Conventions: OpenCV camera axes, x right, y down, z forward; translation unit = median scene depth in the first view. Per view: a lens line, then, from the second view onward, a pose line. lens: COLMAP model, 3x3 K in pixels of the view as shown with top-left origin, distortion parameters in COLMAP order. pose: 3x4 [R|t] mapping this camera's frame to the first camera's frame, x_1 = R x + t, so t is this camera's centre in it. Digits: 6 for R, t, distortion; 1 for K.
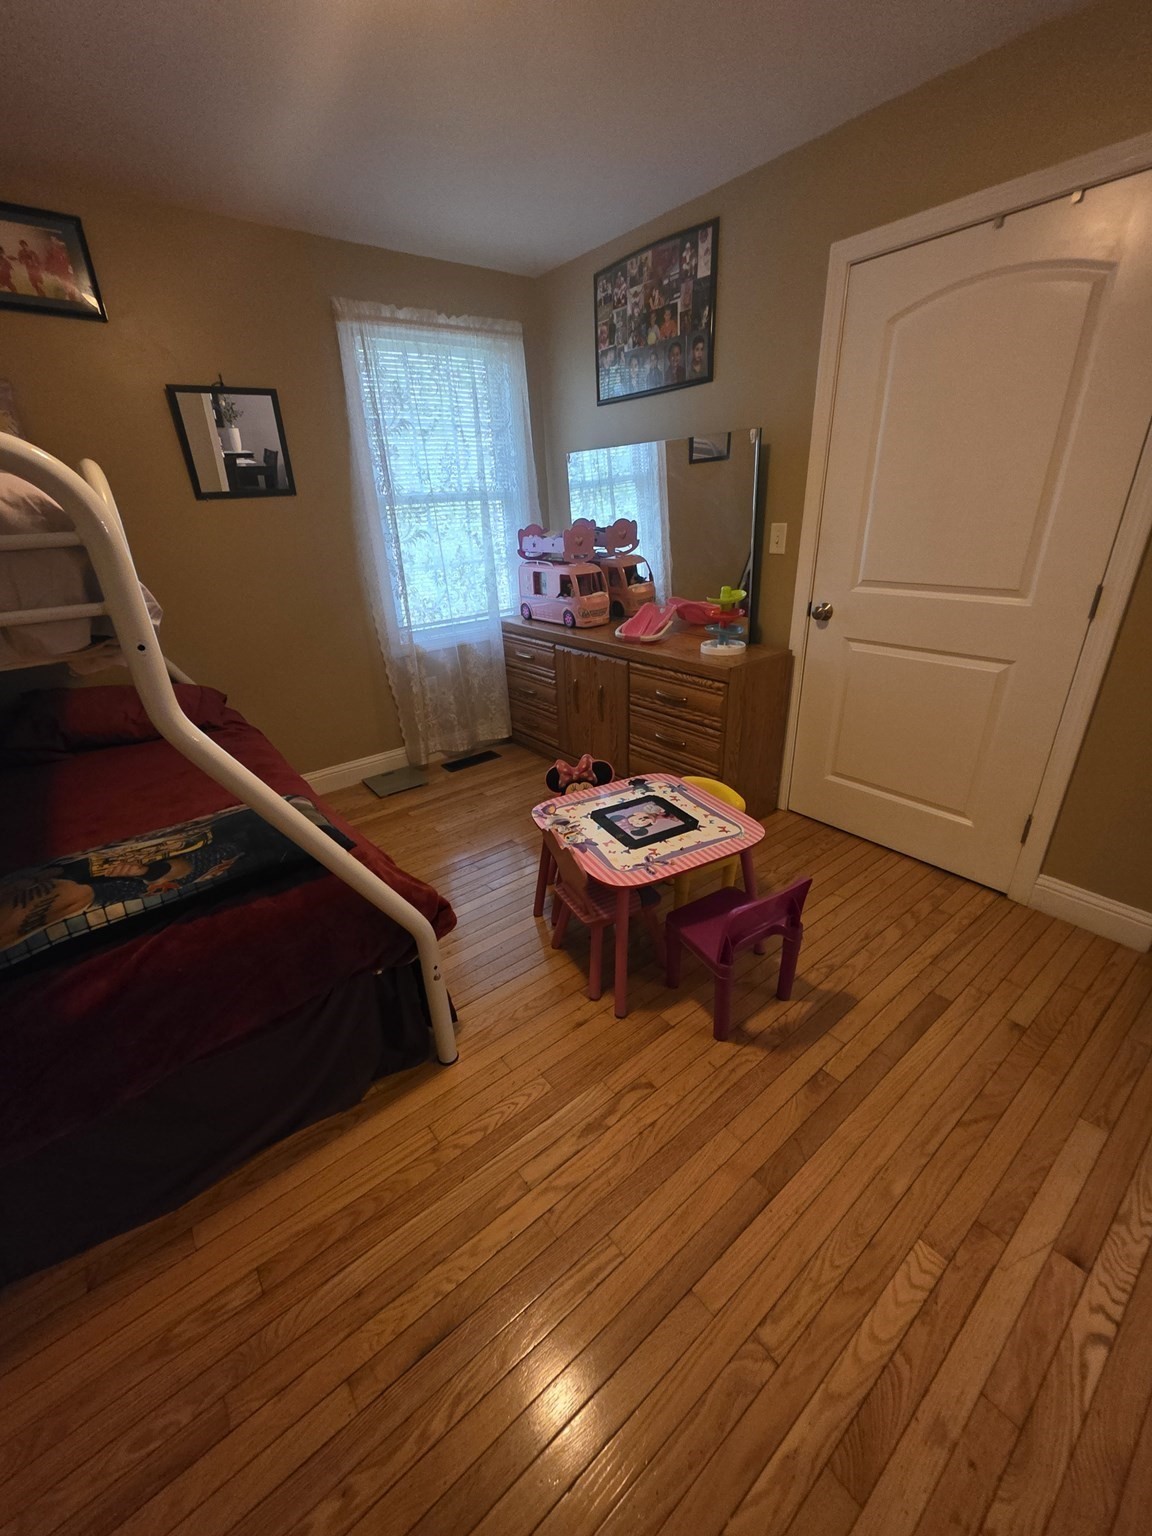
lens RADIAL K [[611.4, 0, 577.2], [0, 611.4, 775.3], [0, 0, 1]] dist [0.000728, 0.000620]
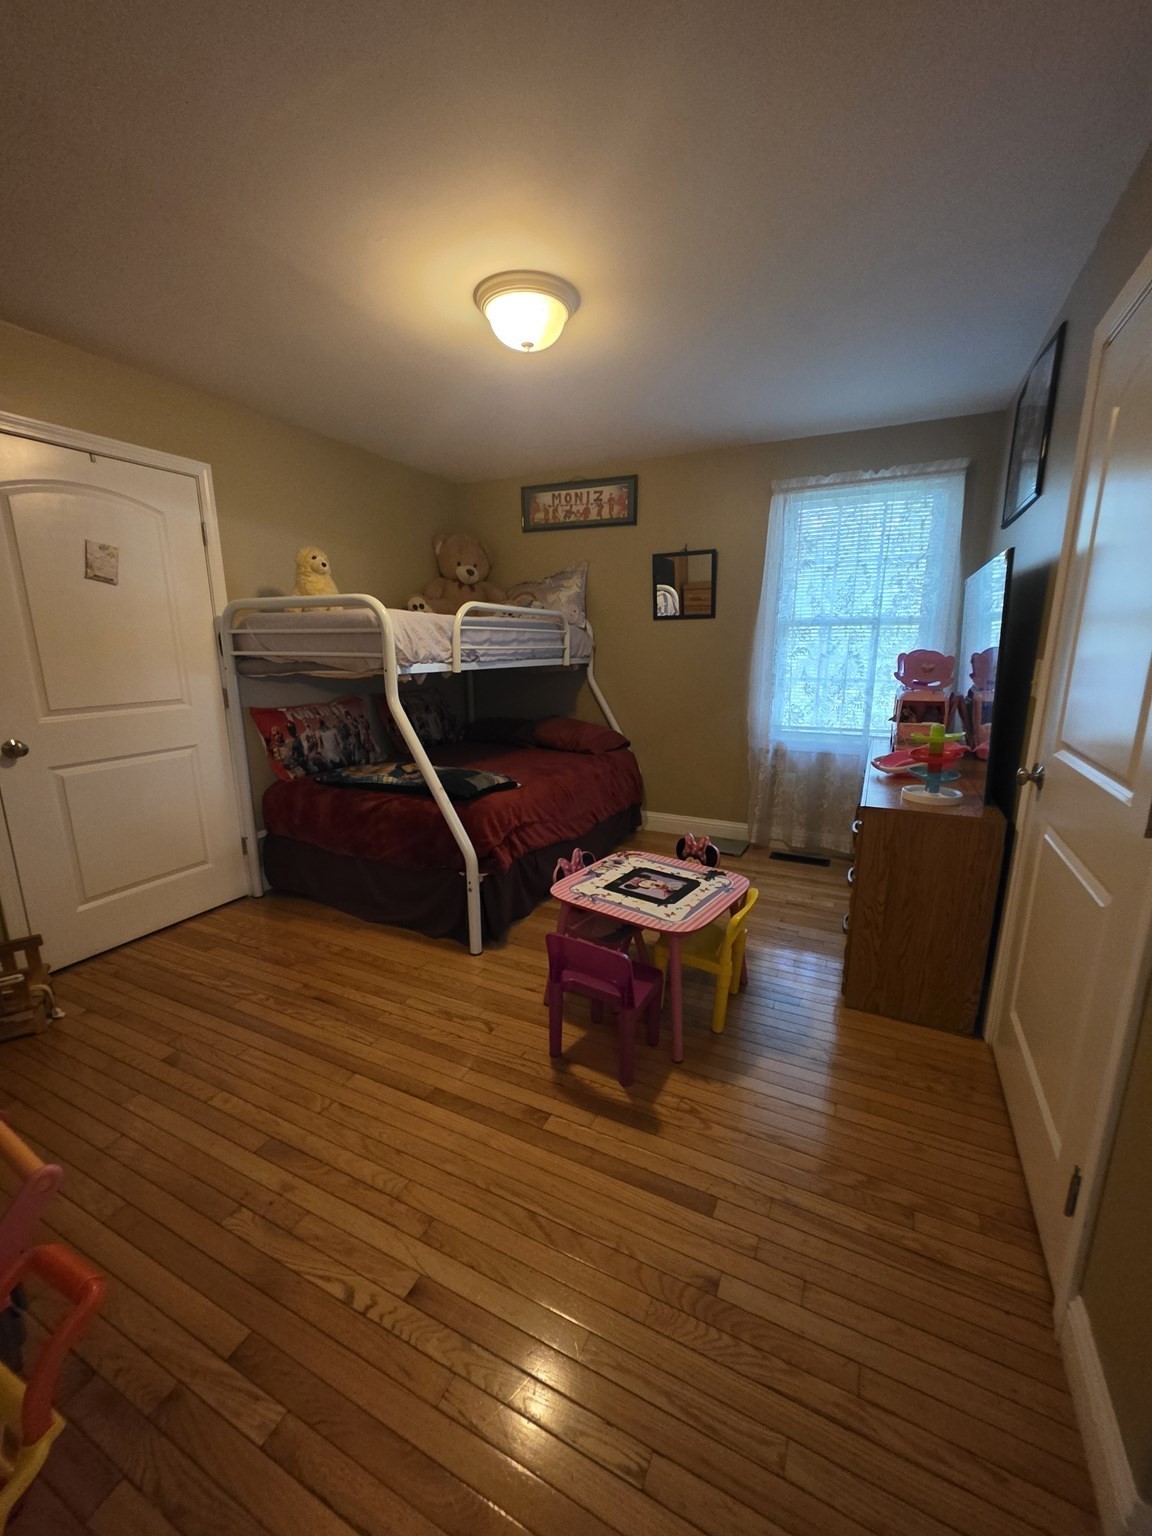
lens RADIAL K [[611.4, 0, 577.2], [0, 611.4, 775.3], [0, 0, 1]] dist [0.000728, 0.000620]
pose [[0.433296, 0.235248, -0.870007, 1.081109], [-0.384600, 0.921286, 0.057568, -0.139852], [0.815069, 0.309661, 0.489666, 0.278266]]
